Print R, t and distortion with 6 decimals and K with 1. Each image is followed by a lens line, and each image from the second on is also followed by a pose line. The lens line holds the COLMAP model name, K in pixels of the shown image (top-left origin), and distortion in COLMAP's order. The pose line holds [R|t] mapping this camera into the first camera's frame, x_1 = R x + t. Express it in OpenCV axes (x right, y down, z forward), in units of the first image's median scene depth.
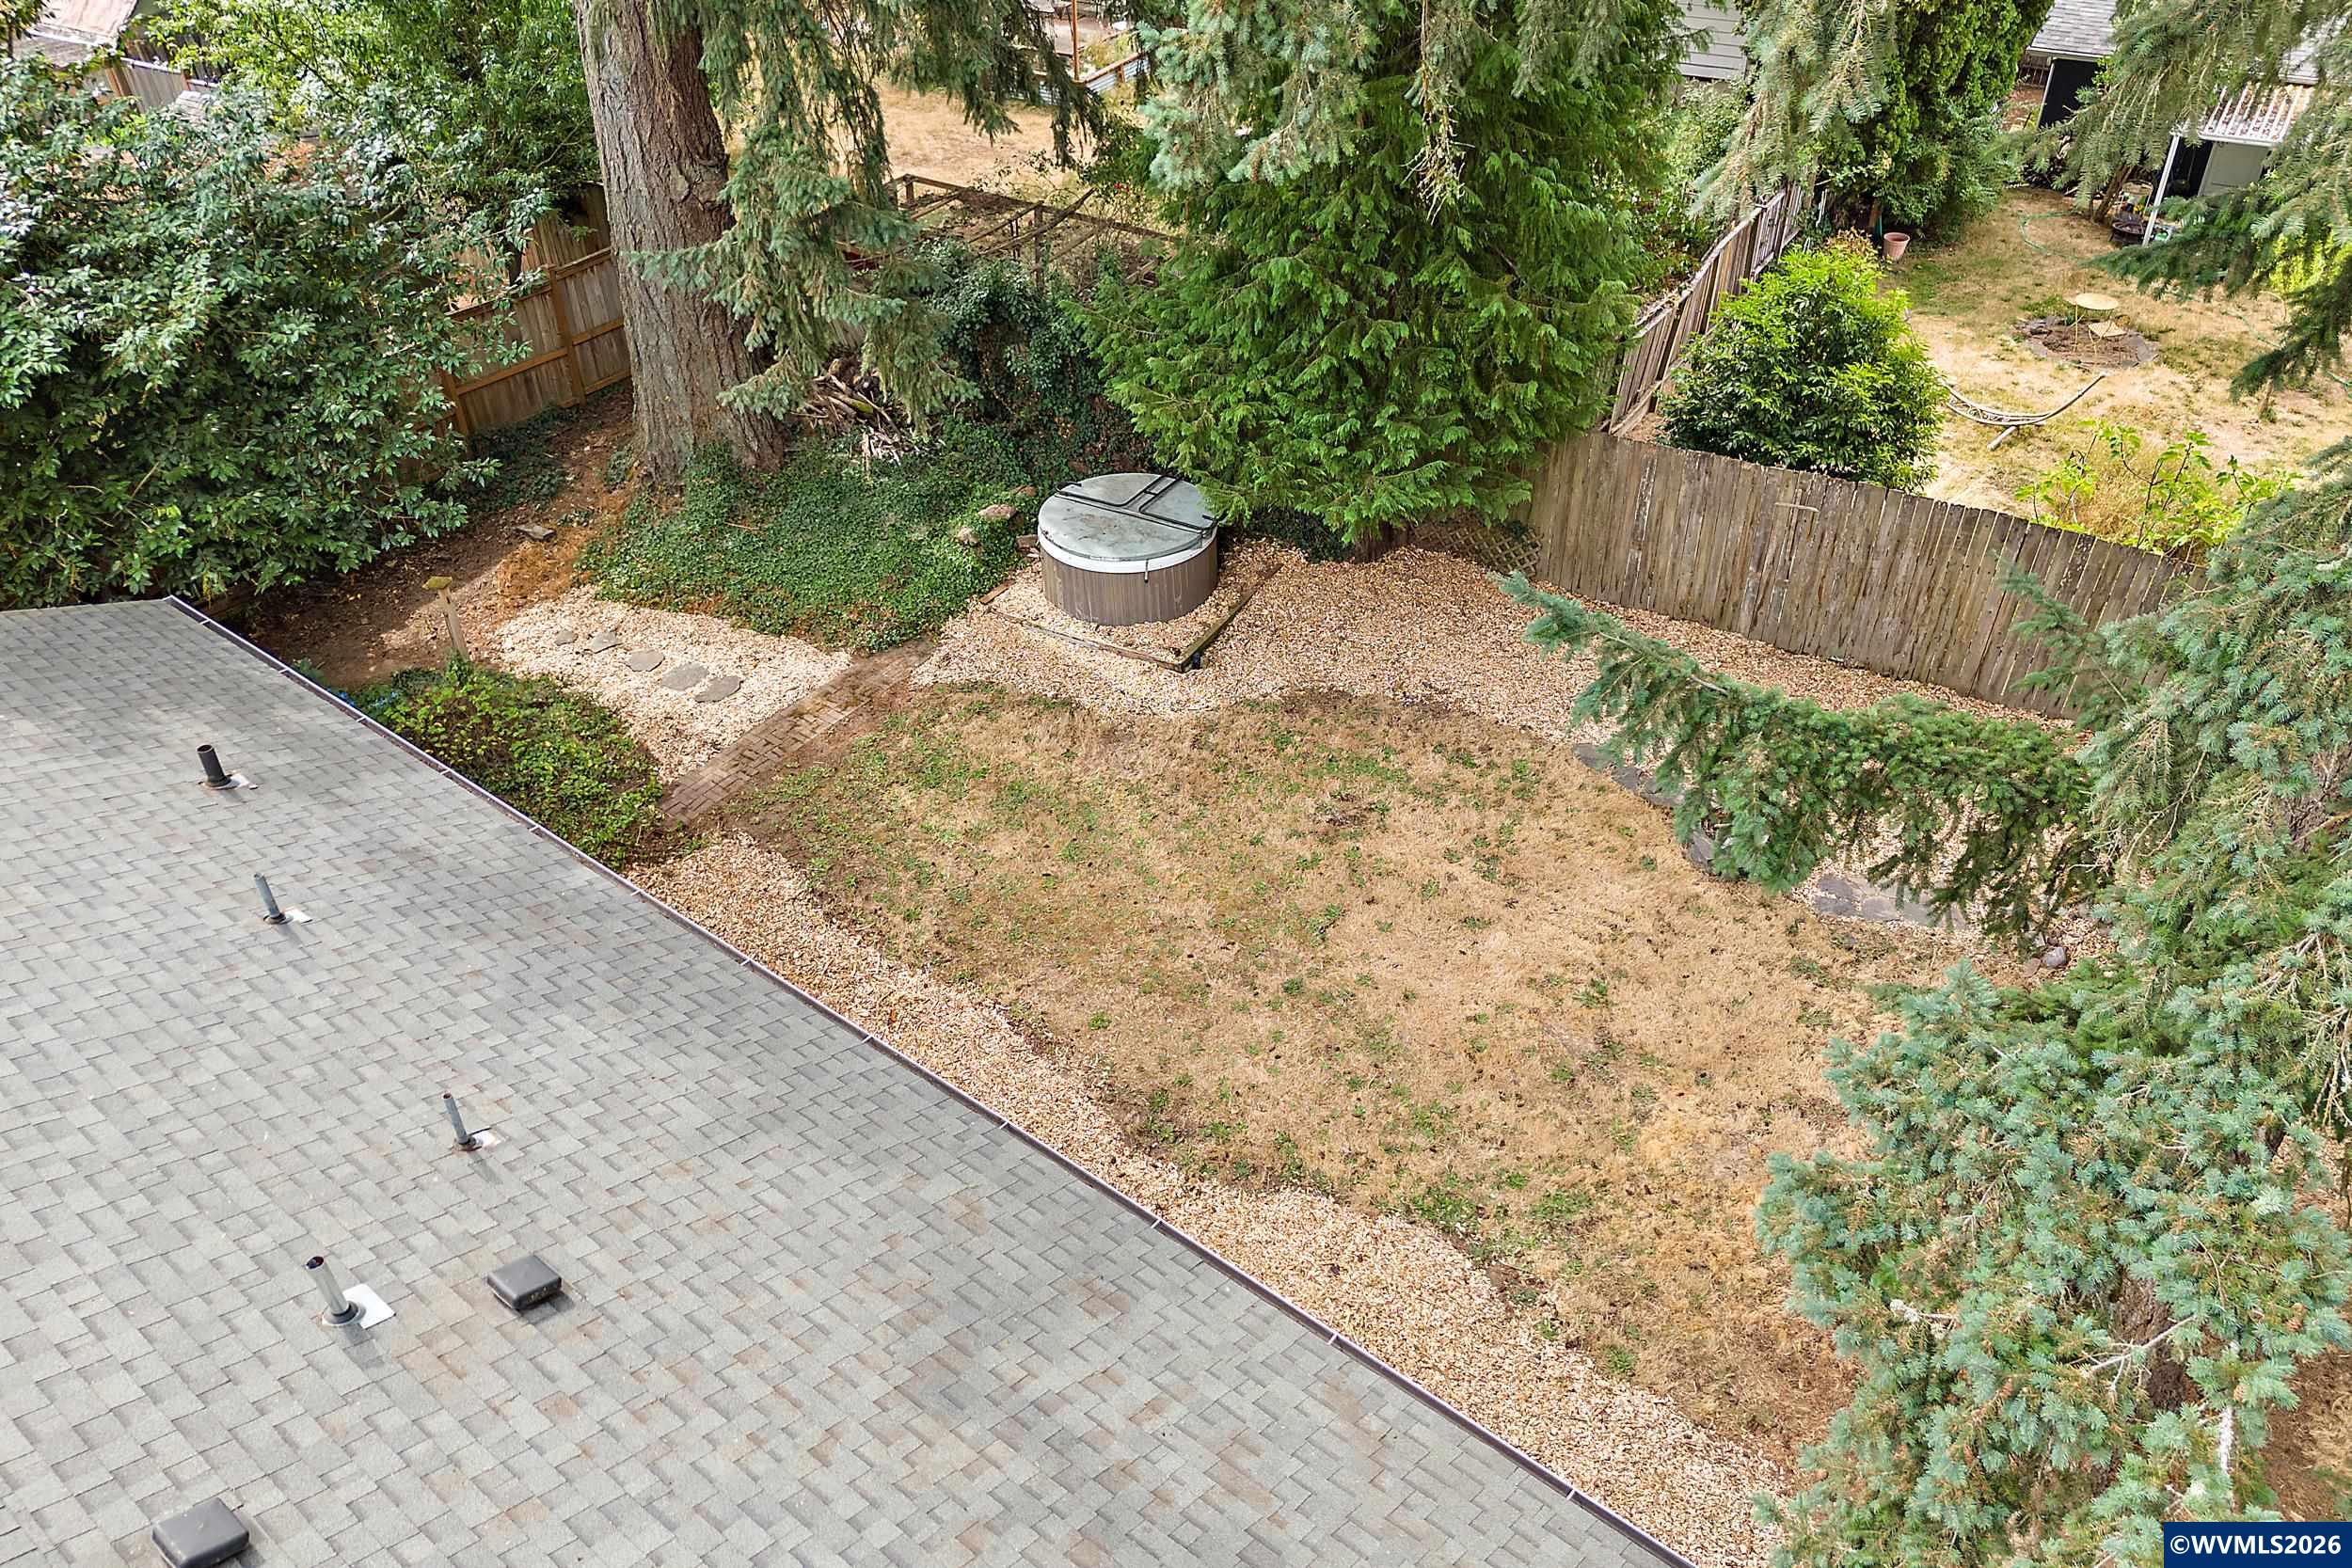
lens RADIAL K [[1684.1, 0, 1179.0], [0, 1684.1, 772.4], [0, 0, 1]] dist [0.013290, -0.000665]
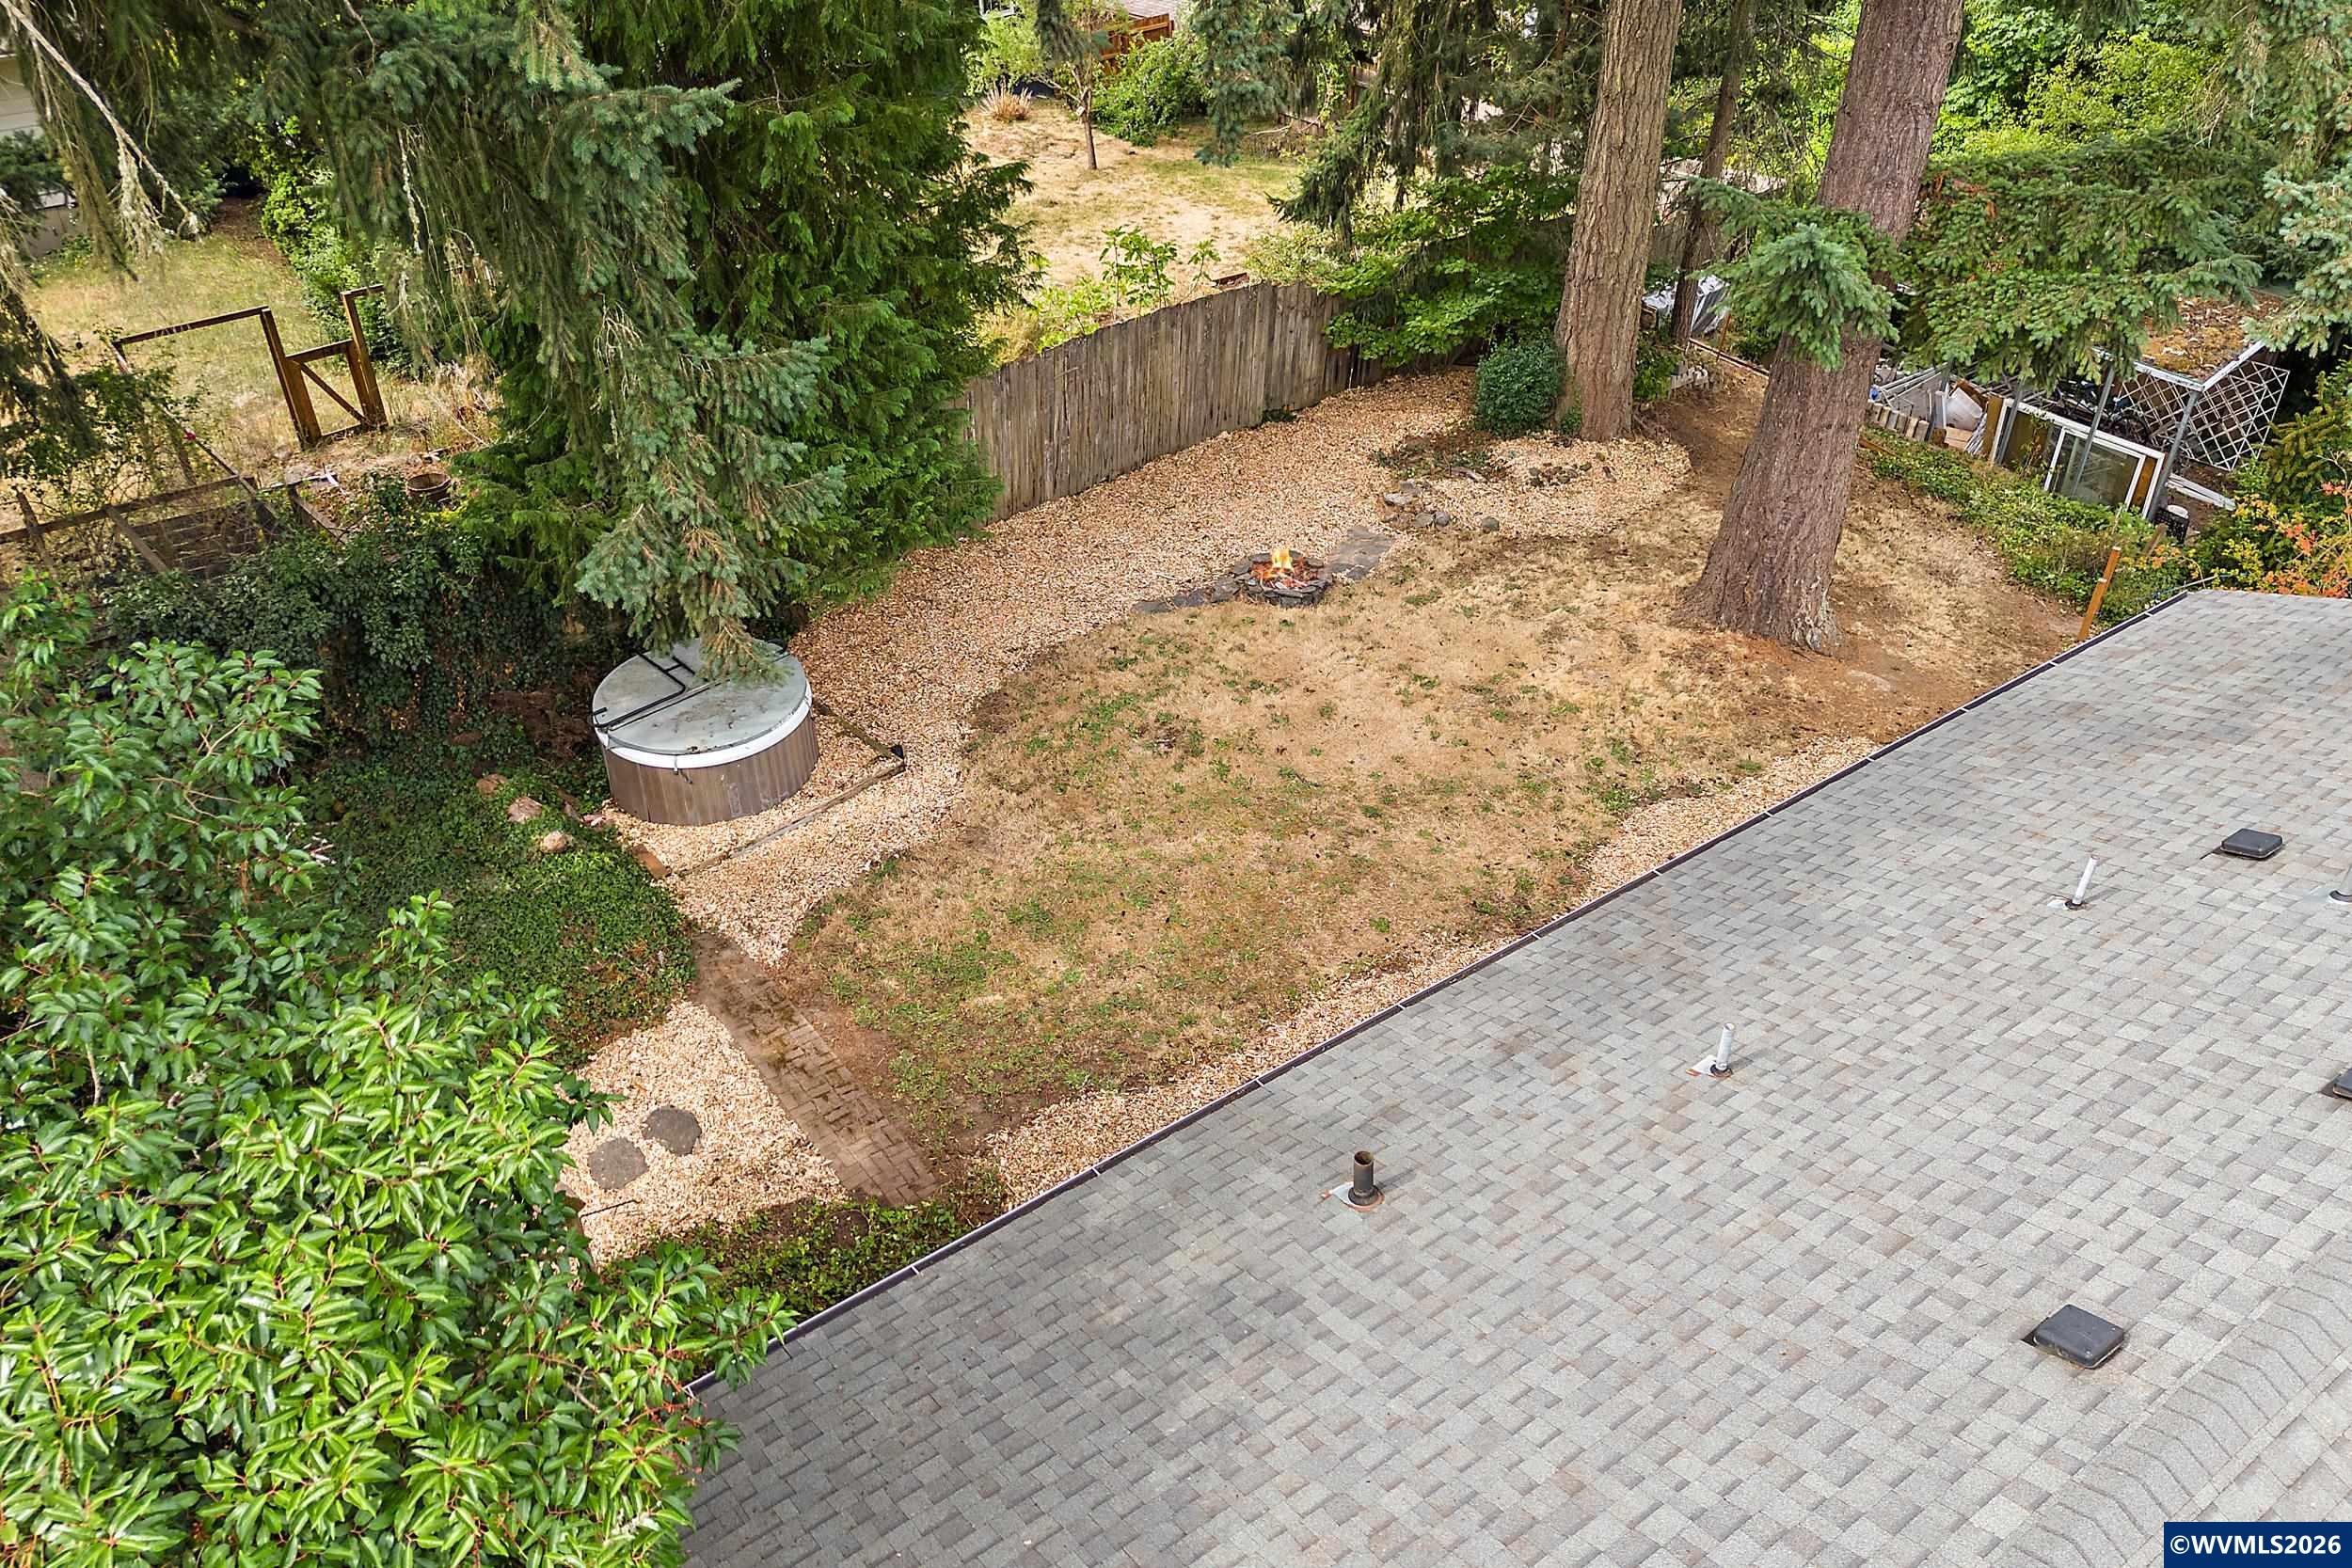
lens RADIAL K [[1684.1, 0, 1182.7], [0, 1684.1, 792.3], [0, 0, 1]] dist [0.013290, -0.000665]
pose [[0.271017, -0.548640, 0.790913, -0.736562], [0.571590, 0.752841, 0.326367, -0.280582], [-0.774490, 0.363627, 0.517630, 0.431349]]
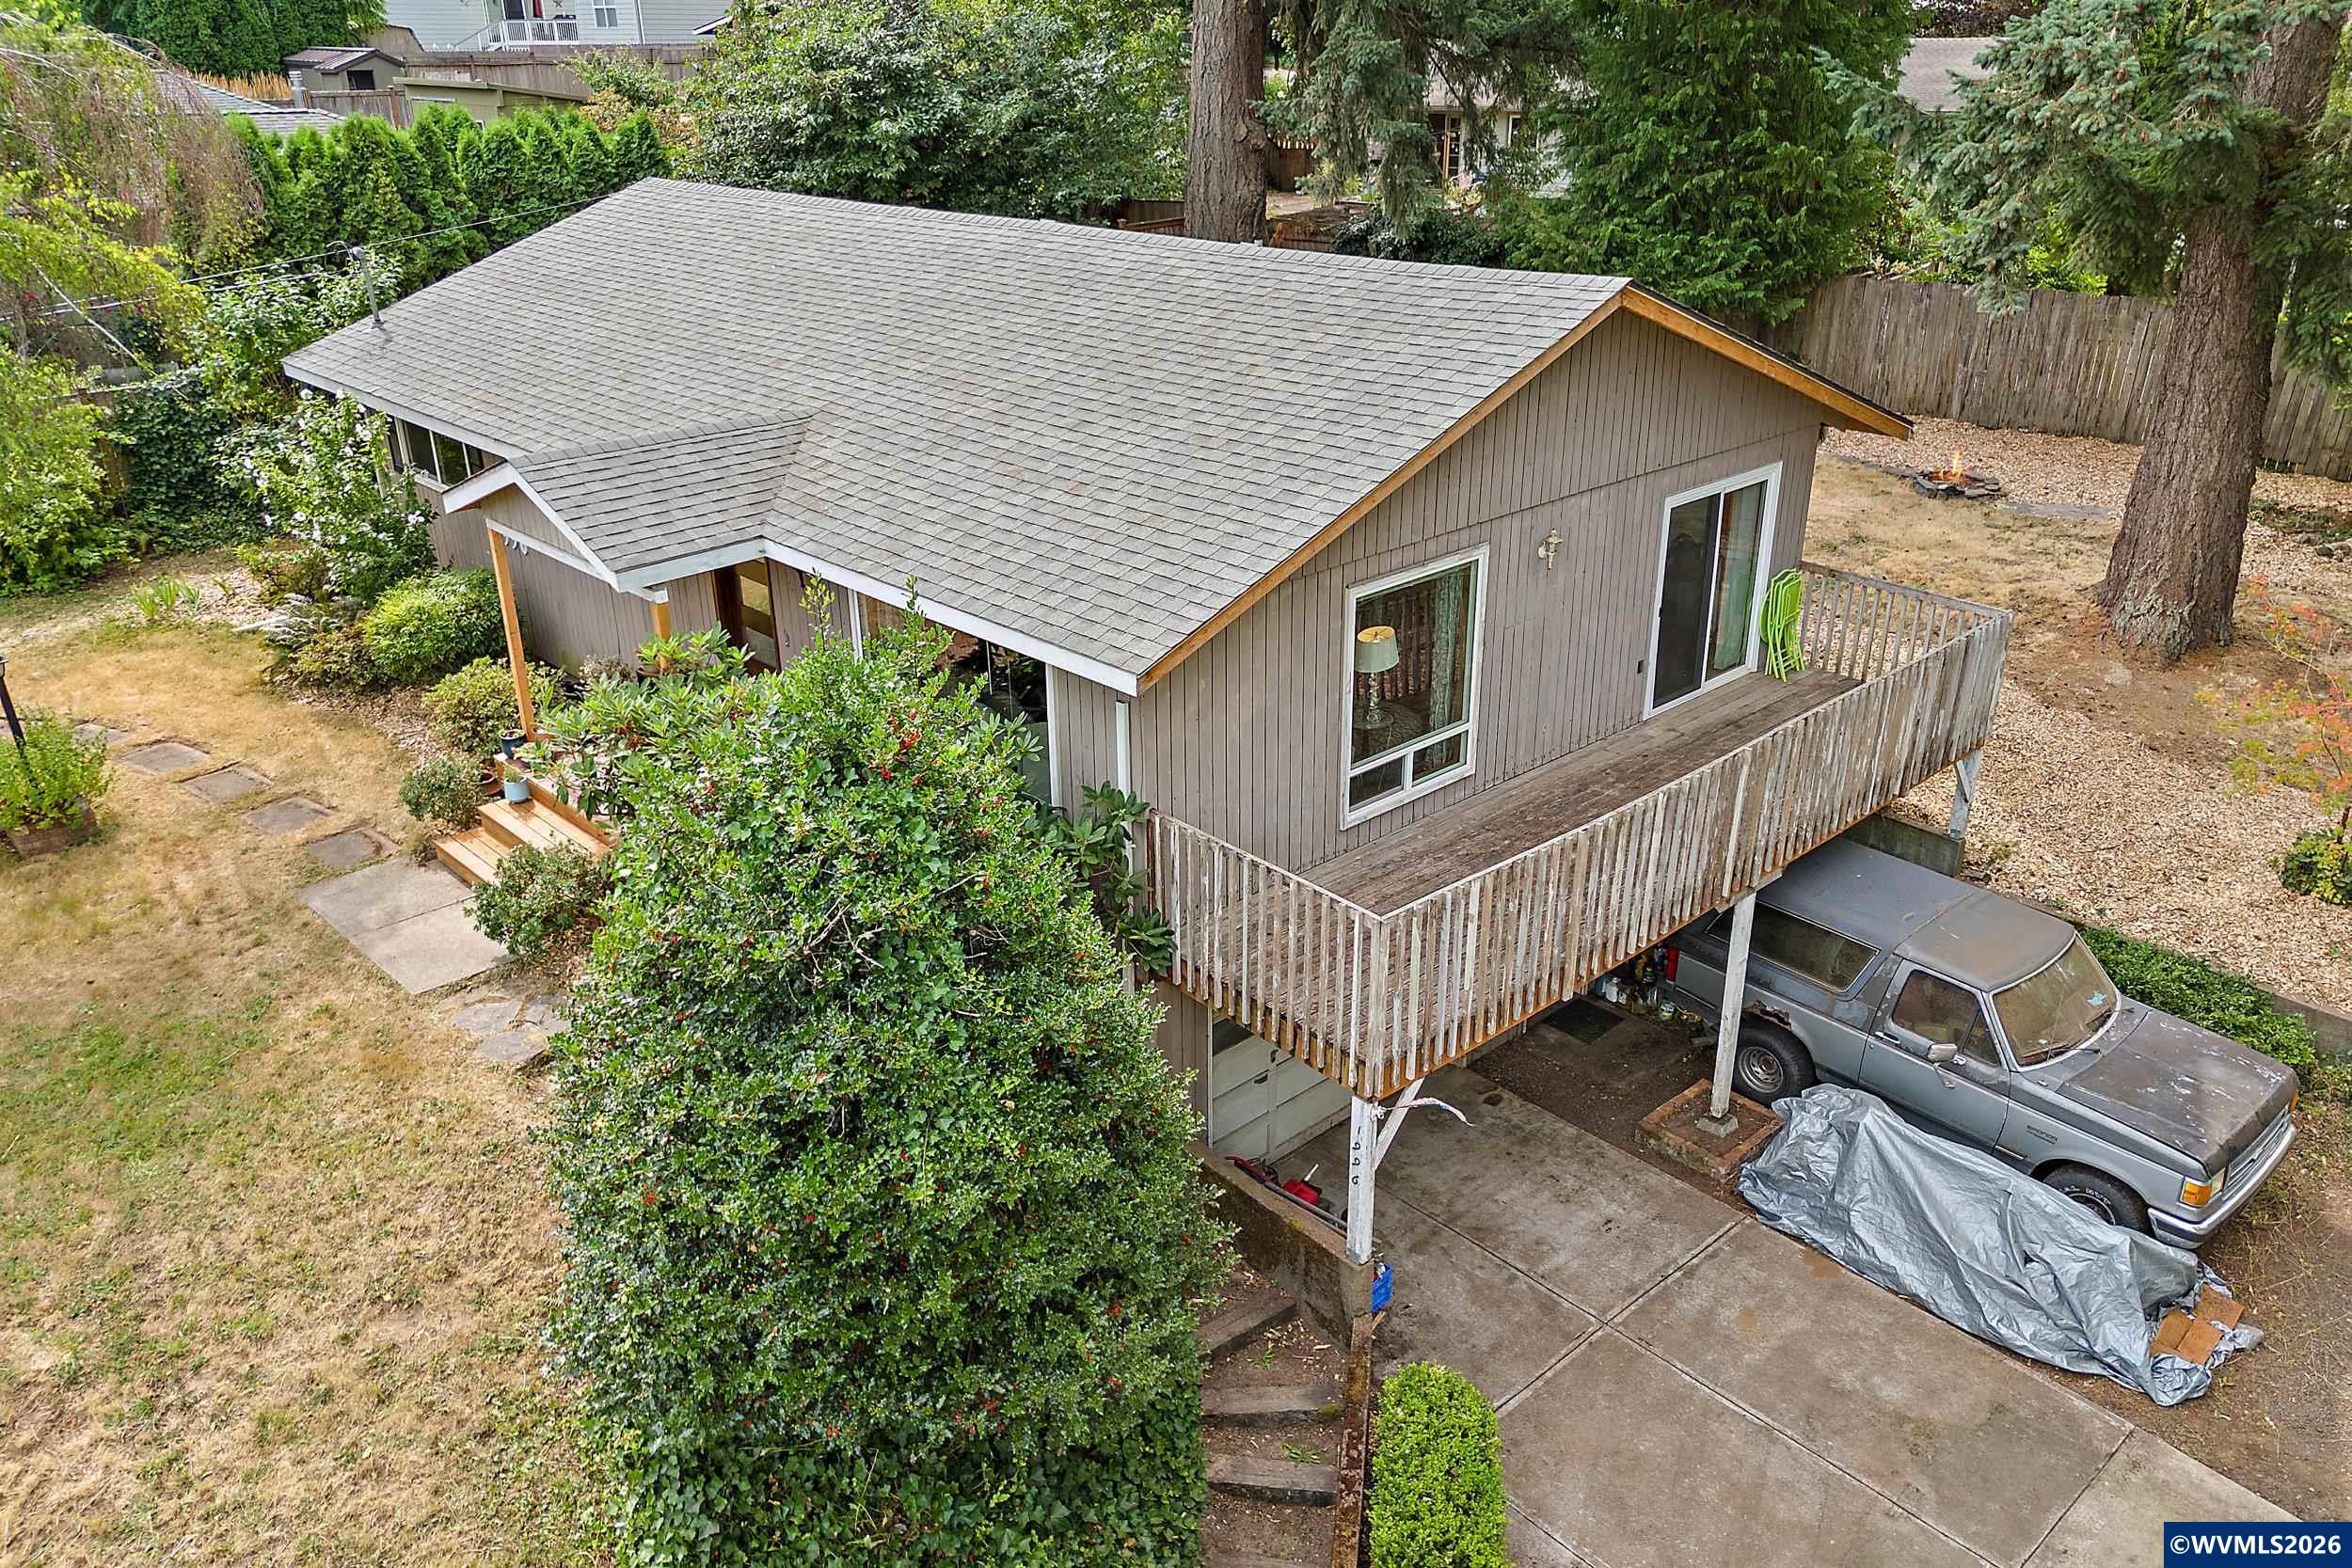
lens RADIAL K [[1684.1, 0, 1180.6], [0, 1684.1, 791.4], [0, 0, 1]] dist [0.013290, -0.000665]
pose [[0.989697, 0.063416, -0.128368, -0.119701], [-0.090604, 0.971612, -0.218544, 0.645454], [0.110865, 0.227923, 0.967347, -0.417143]]
